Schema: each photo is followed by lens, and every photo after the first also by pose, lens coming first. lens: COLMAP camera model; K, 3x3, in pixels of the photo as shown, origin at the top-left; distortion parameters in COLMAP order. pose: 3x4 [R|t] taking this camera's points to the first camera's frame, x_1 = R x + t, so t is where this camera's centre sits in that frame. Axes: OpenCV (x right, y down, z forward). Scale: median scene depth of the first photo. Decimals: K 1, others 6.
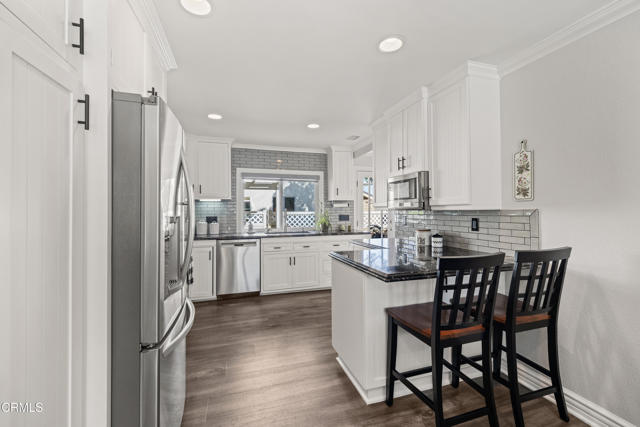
lens RADIAL K [[270.9, 0, 325.1], [0, 270.9, 207.7], [0, 0, 1]] dist [-0.001830, 0.000048]
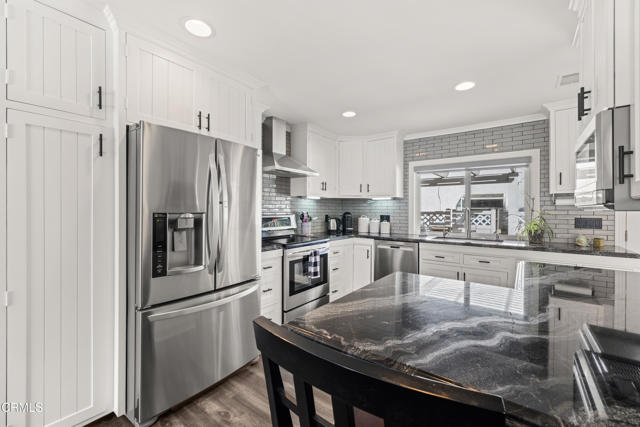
lens RADIAL K [[270.9, 0, 321.5], [0, 270.9, 208.8], [0, 0, 1]] dist [-0.001830, 0.000048]
pose [[0.564943, 0.004690, -0.825117, 0.213878], [-0.001109, 0.999987, 0.004924, 0.003689], [0.825129, -0.001867, 0.564941, 0.211263]]
